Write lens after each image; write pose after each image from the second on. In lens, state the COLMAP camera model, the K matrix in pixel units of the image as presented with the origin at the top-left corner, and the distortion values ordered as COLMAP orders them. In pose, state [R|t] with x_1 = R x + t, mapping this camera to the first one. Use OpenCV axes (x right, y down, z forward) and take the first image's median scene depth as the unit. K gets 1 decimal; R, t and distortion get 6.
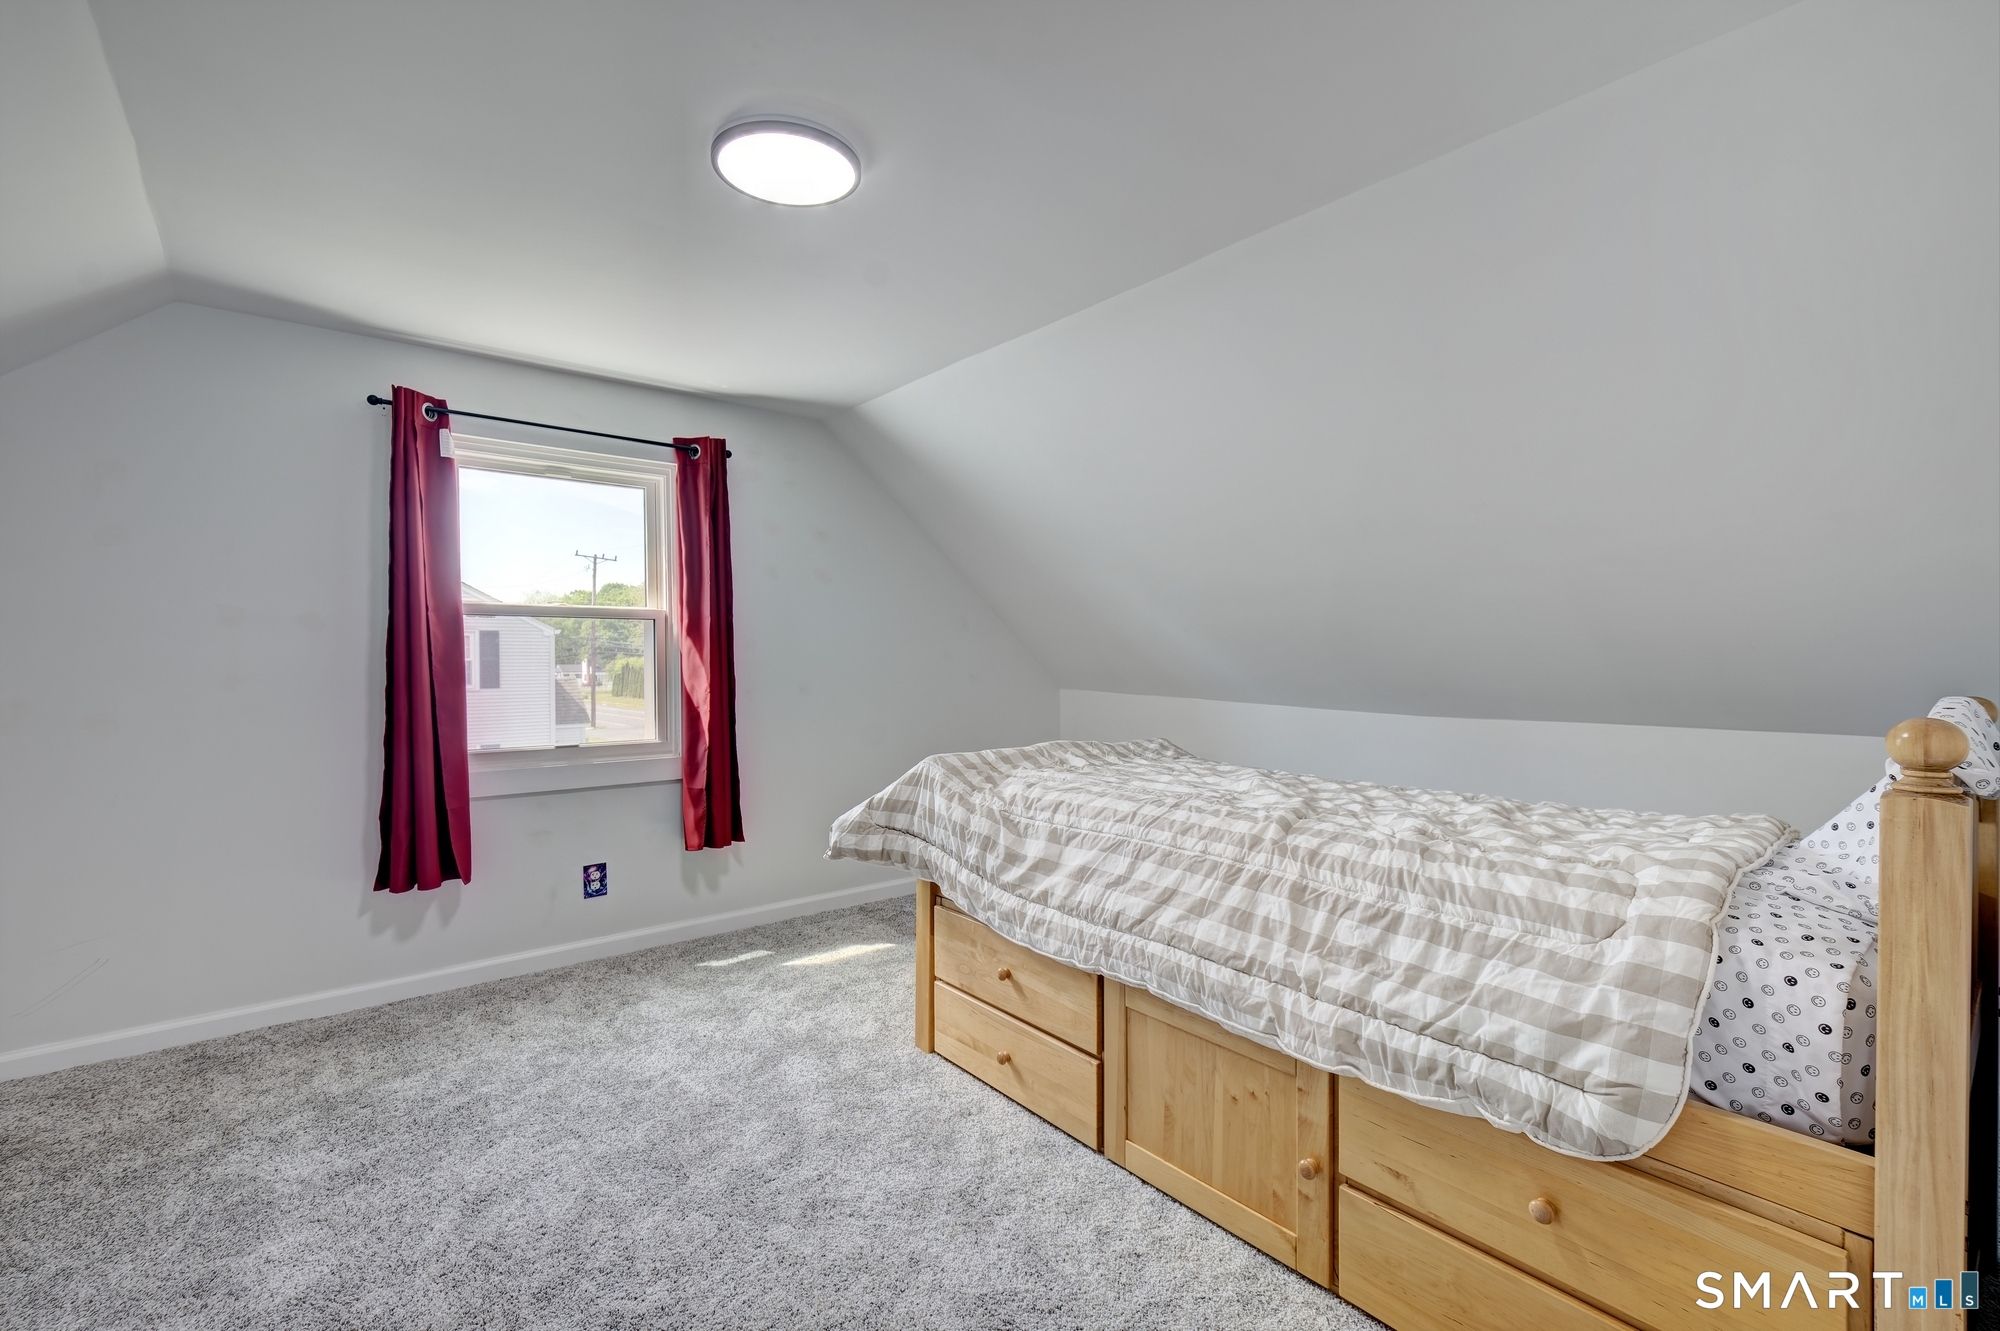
lens RADIAL K [[891.3, 0, 1010.7], [0, 891.3, 660.7], [0, 0, 1]] dist [-0.005802, 0.001558]
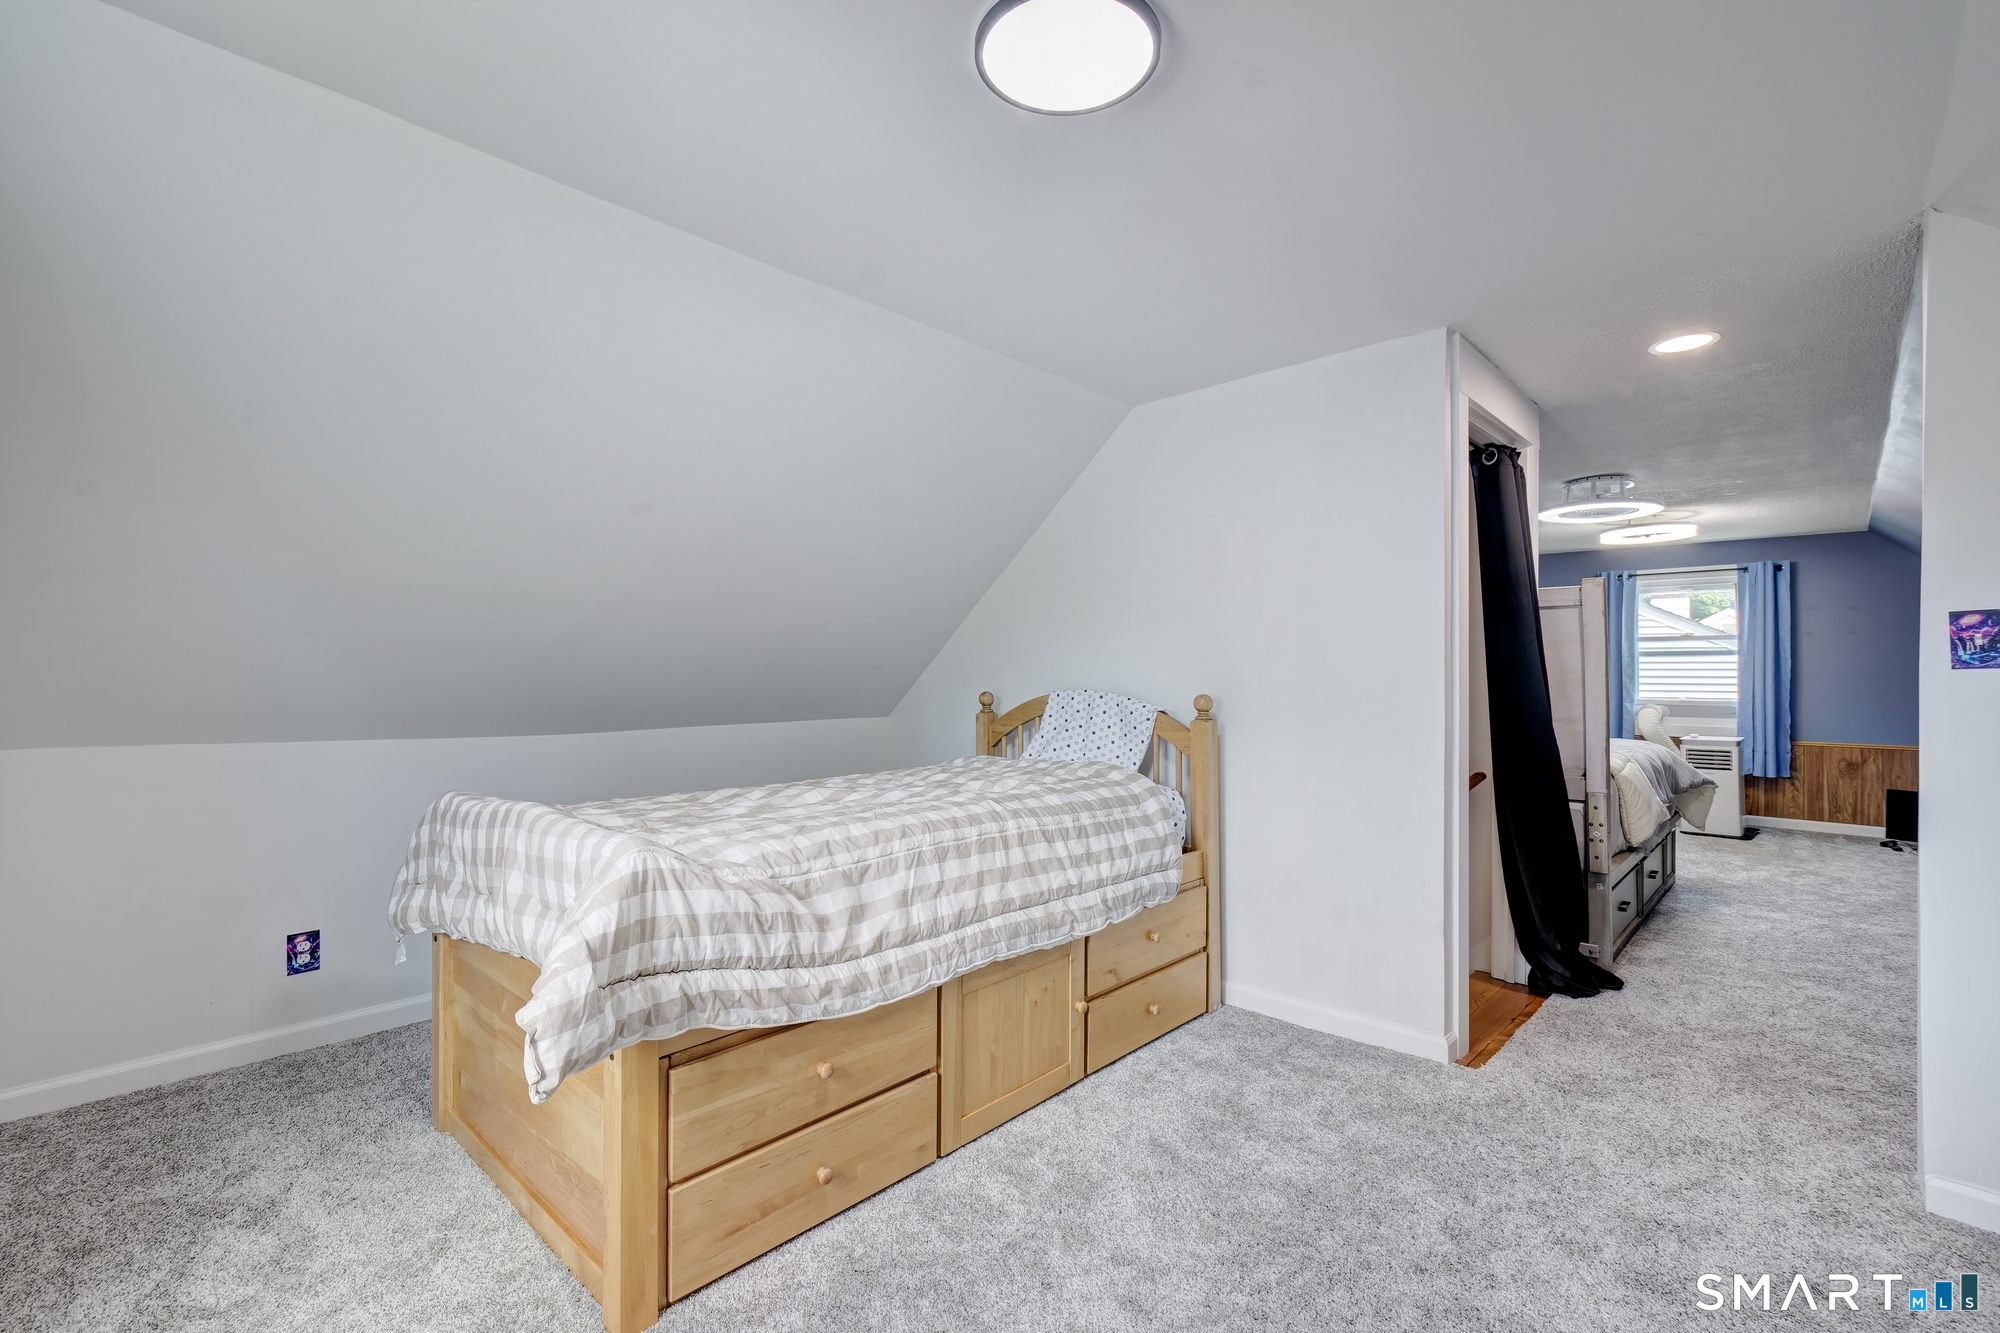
lens RADIAL K [[891.3, 0, 991.2], [0, 891.3, 670.2], [0, 0, 1]] dist [-0.005802, 0.001558]
pose [[-0.130924, -0.002435, 0.991389, -0.473462], [0.006036, 0.999976, 0.003253, -0.005496], [-0.991374, 0.006410, -0.130906, 0.551615]]
